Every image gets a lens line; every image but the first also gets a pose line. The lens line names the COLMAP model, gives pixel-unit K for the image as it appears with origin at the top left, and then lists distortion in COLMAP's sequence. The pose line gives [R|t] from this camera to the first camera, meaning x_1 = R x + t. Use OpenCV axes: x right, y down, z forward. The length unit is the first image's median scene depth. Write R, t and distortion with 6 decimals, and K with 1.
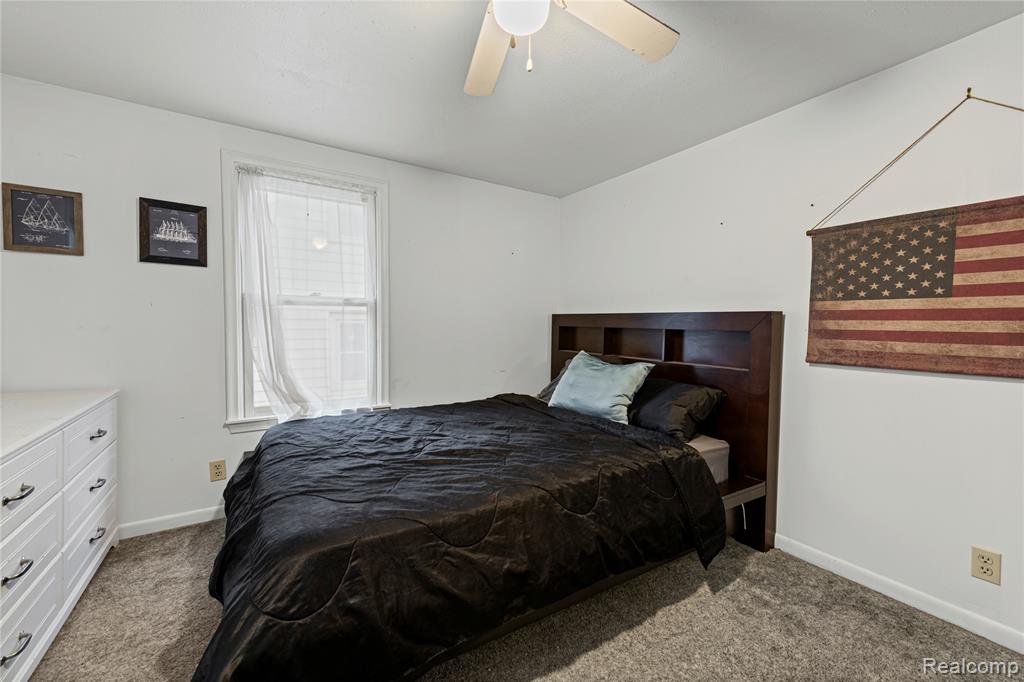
lens RADIAL K [[415.7, 0, 511.4], [0, 415.7, 339.7], [0, 0, 1]] dist [-0.000427, -0.000103]
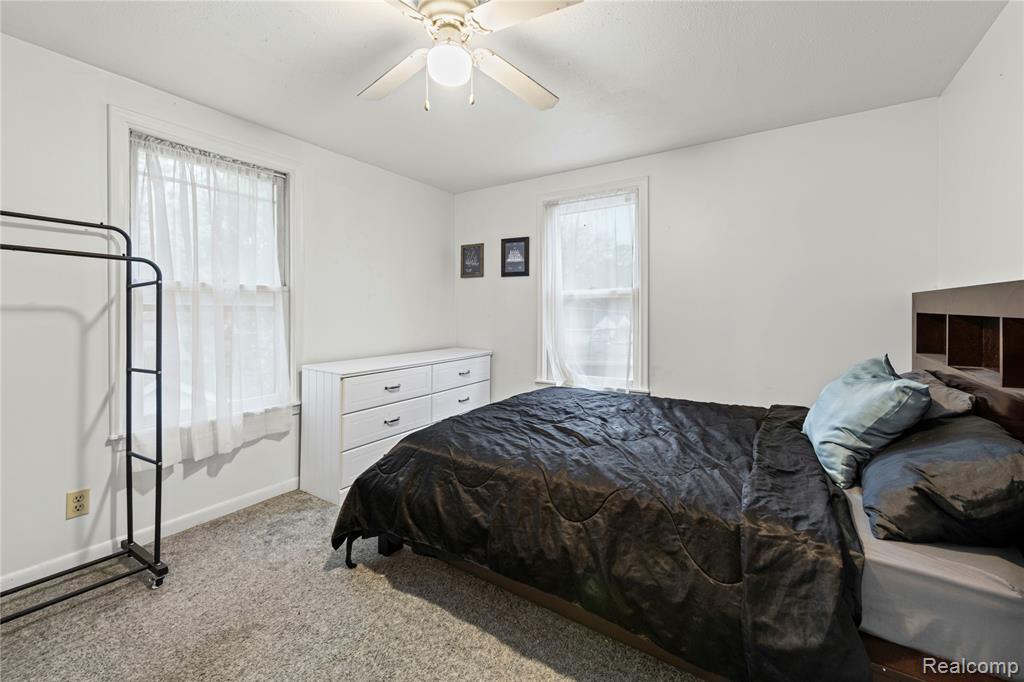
lens RADIAL K [[415.7, 0, 510.6], [0, 415.7, 314.6], [0, 0, 1]] dist [-0.000427, -0.000103]
pose [[0.412404, -0.005452, -0.910985, 0.657588], [-0.027398, 0.999456, -0.018385, -0.004946], [0.910589, 0.032541, 0.412031, 0.344890]]
